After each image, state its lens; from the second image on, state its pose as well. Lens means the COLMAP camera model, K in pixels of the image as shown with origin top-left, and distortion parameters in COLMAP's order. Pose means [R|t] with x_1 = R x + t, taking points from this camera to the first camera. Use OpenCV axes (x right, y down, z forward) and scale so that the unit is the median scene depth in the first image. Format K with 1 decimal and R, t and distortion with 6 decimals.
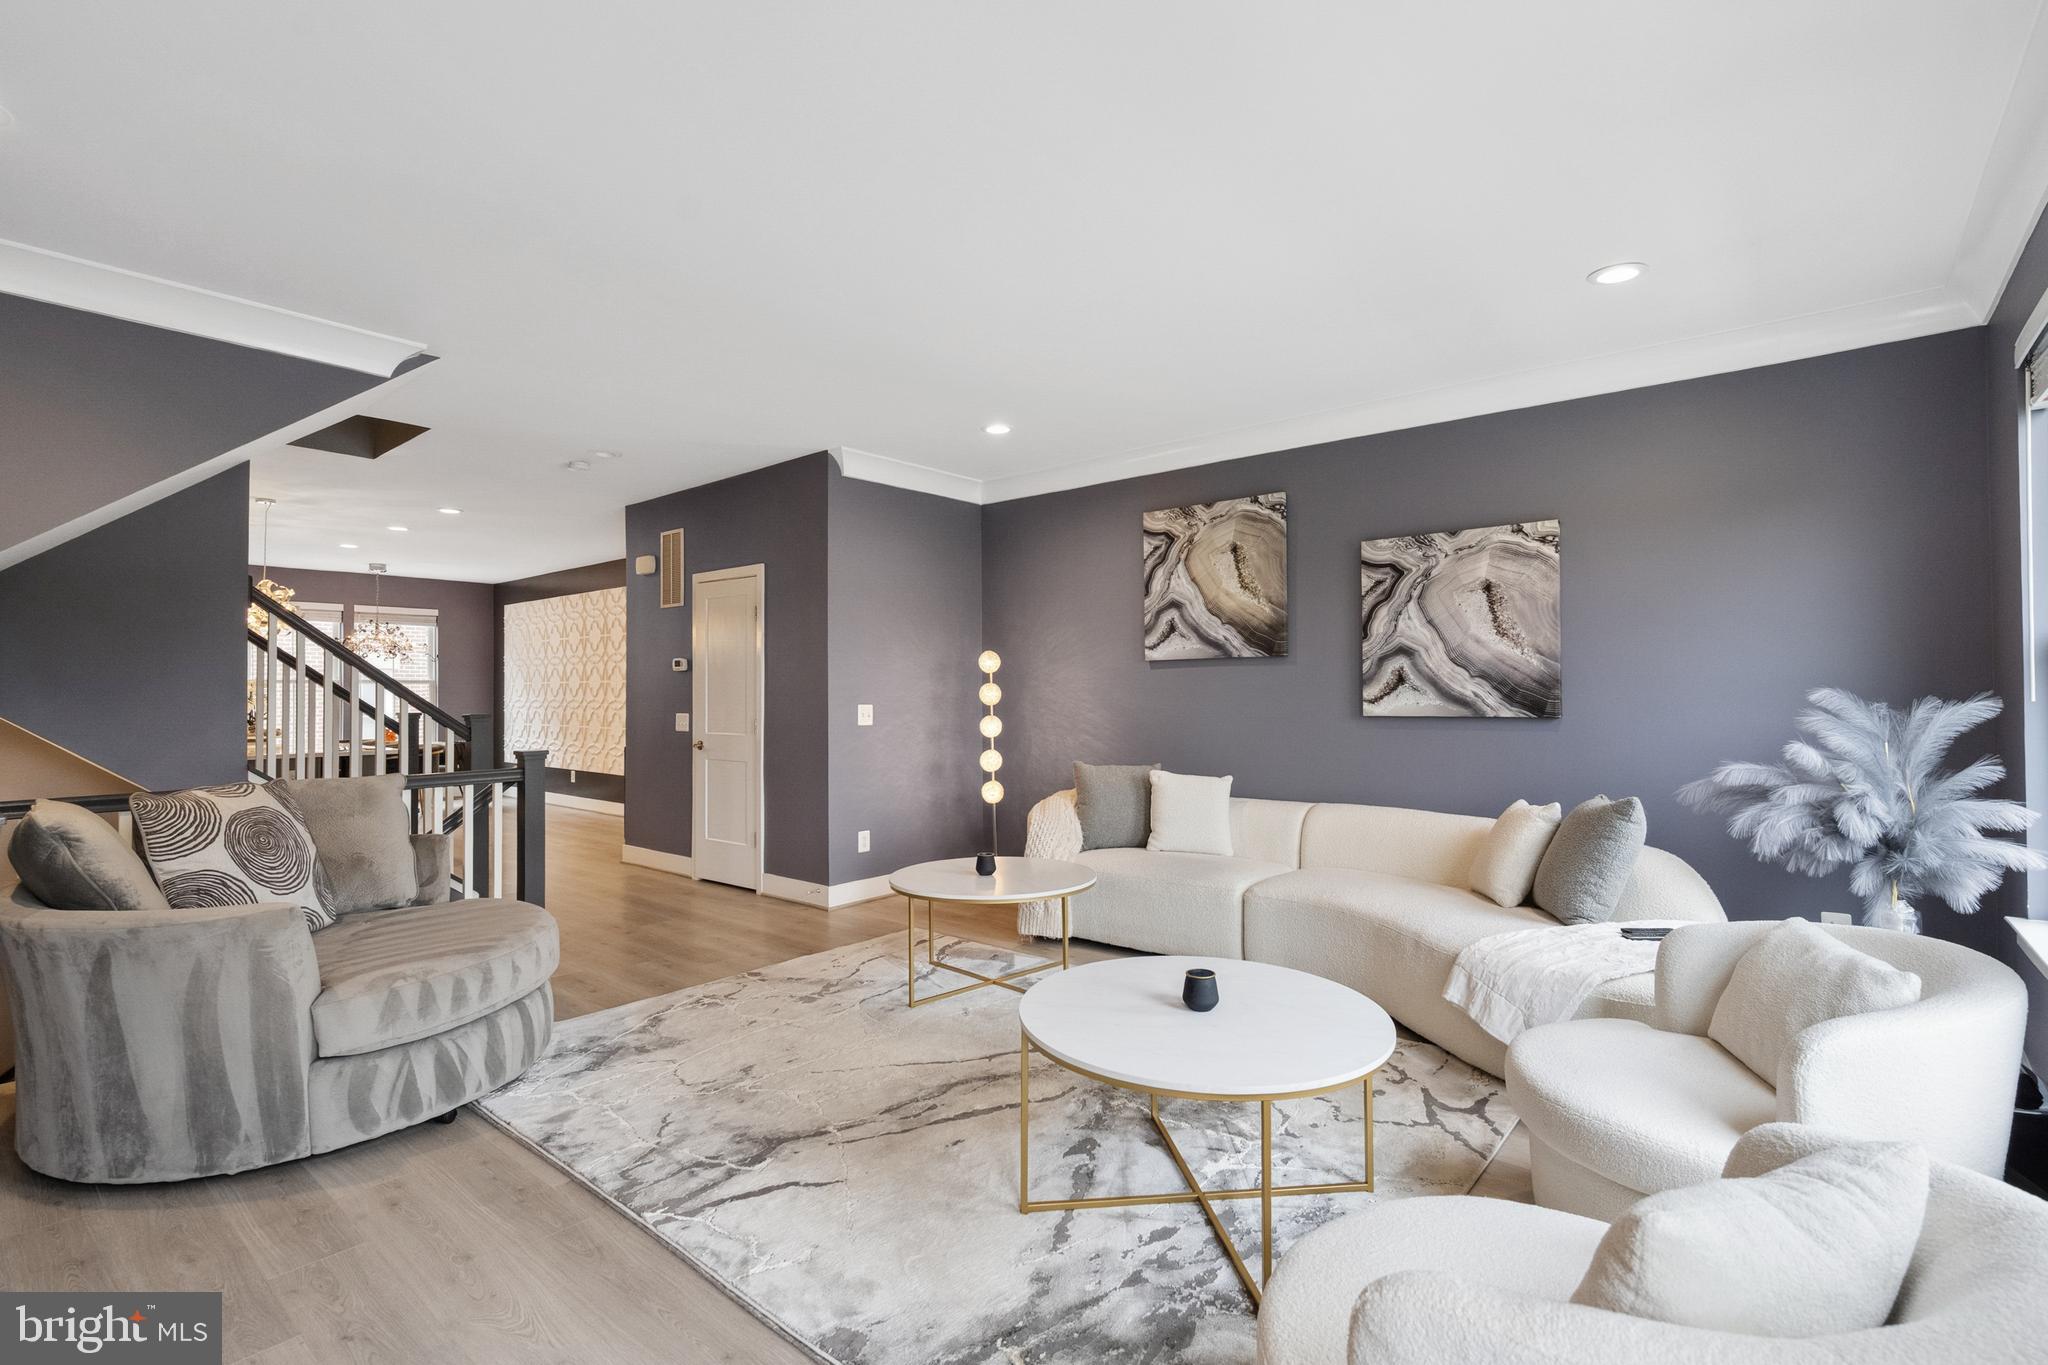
lens RADIAL K [[927.5, 0, 1028.4], [0, 927.5, 688.0], [0, 0, 1]] dist [-0.002698, -0.000471]
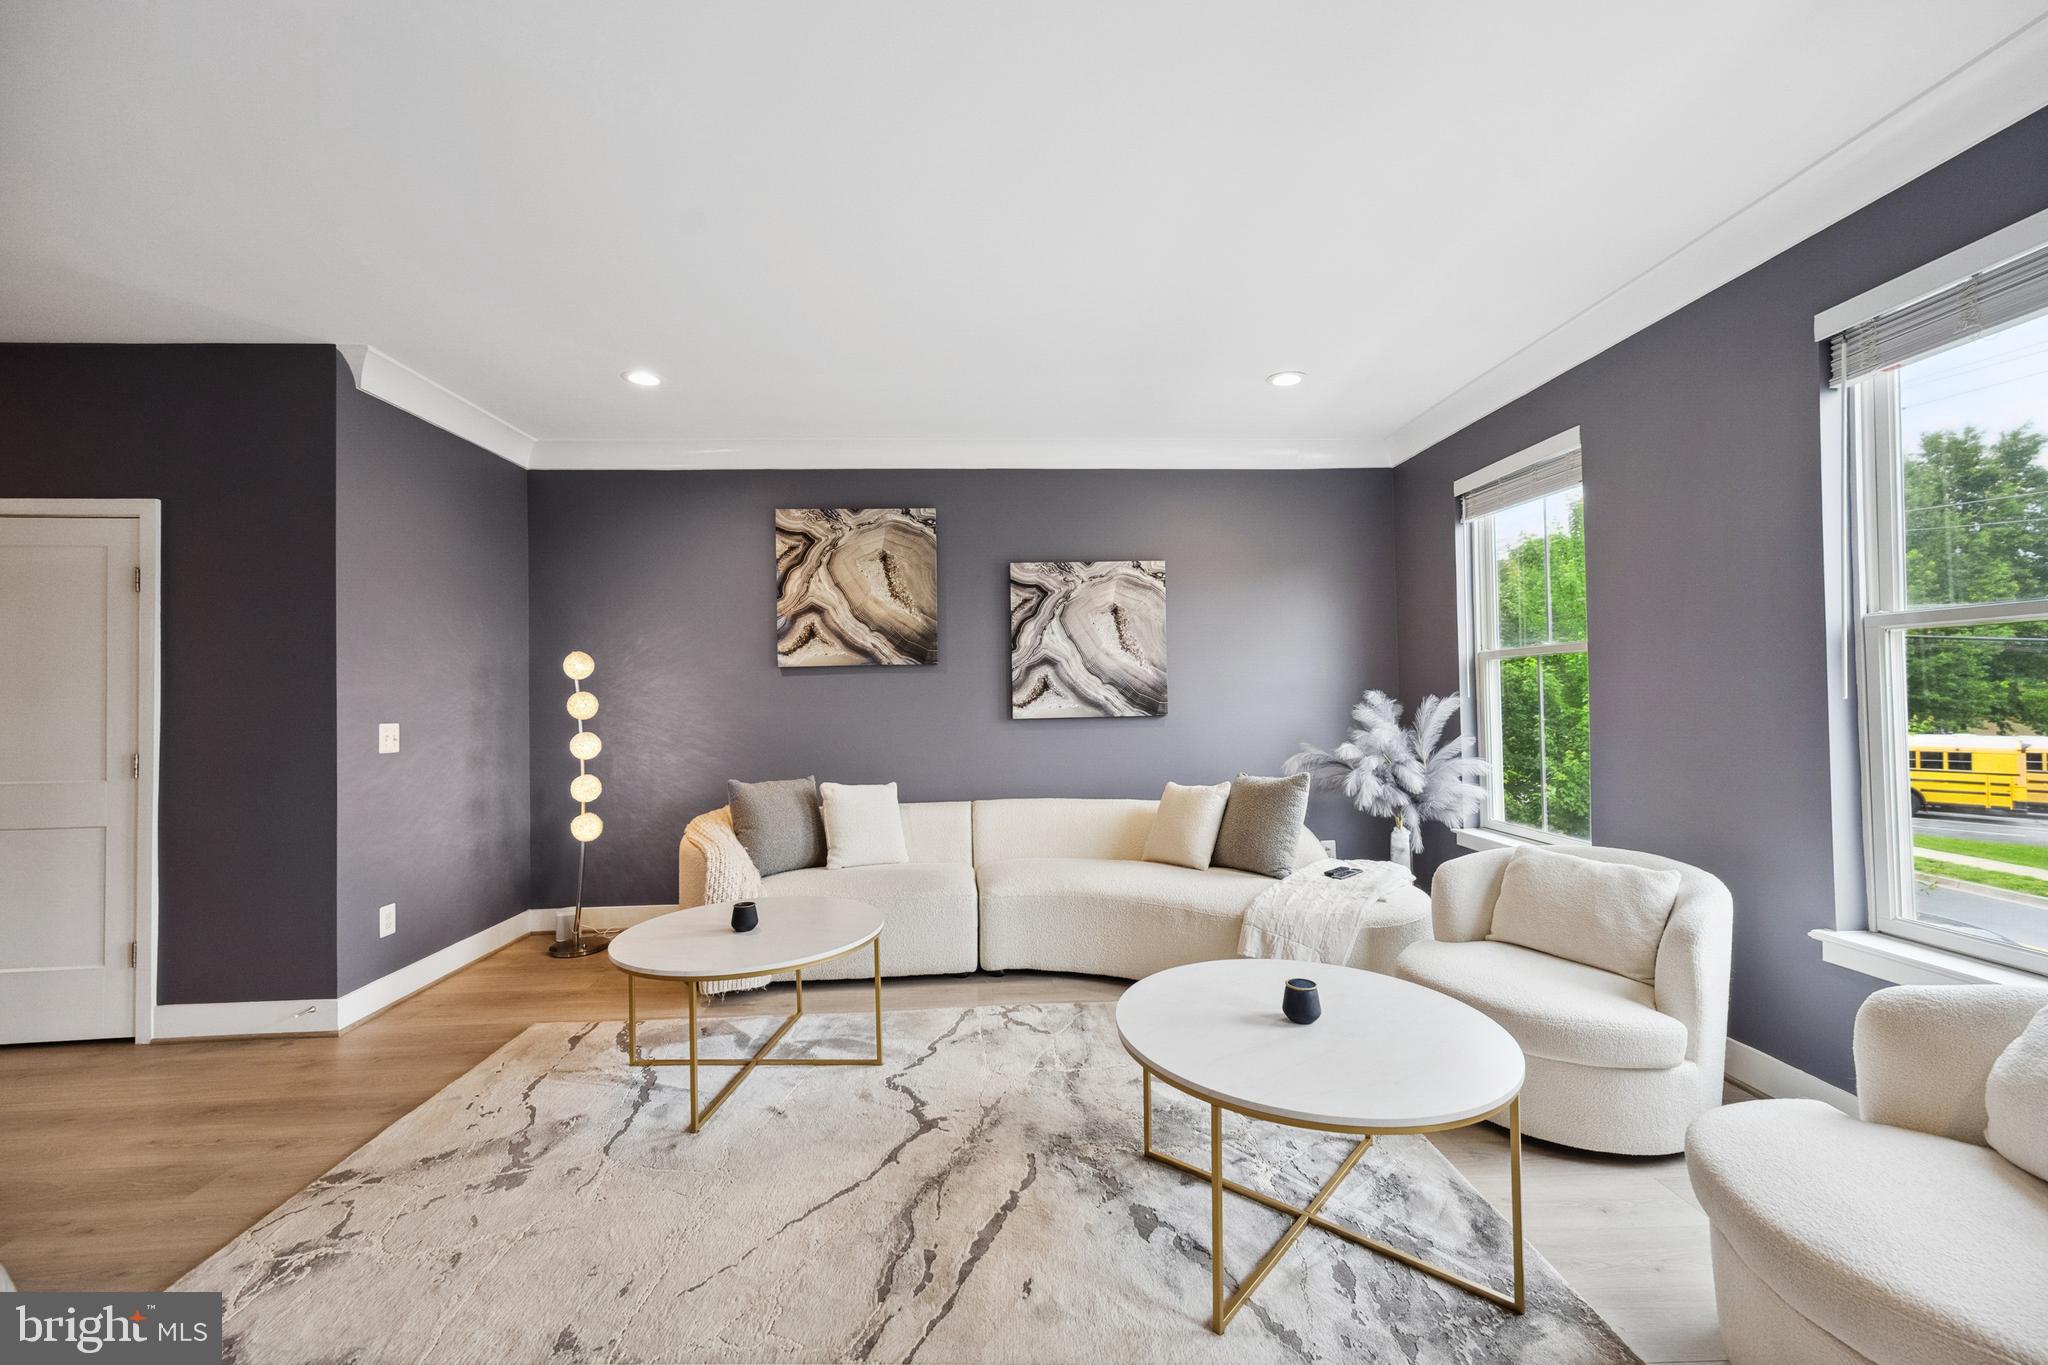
lens RADIAL K [[811.7, 0, 1022.9], [0, 811.7, 682.8], [0, 0, 1]] dist [0.007848, 0.000142]
pose [[0.736923, 0.003740, 0.675967, -0.309365], [0.009730, 0.999822, -0.016139, 0.002618], [-0.675907, 0.018471, 0.736756, 0.288856]]
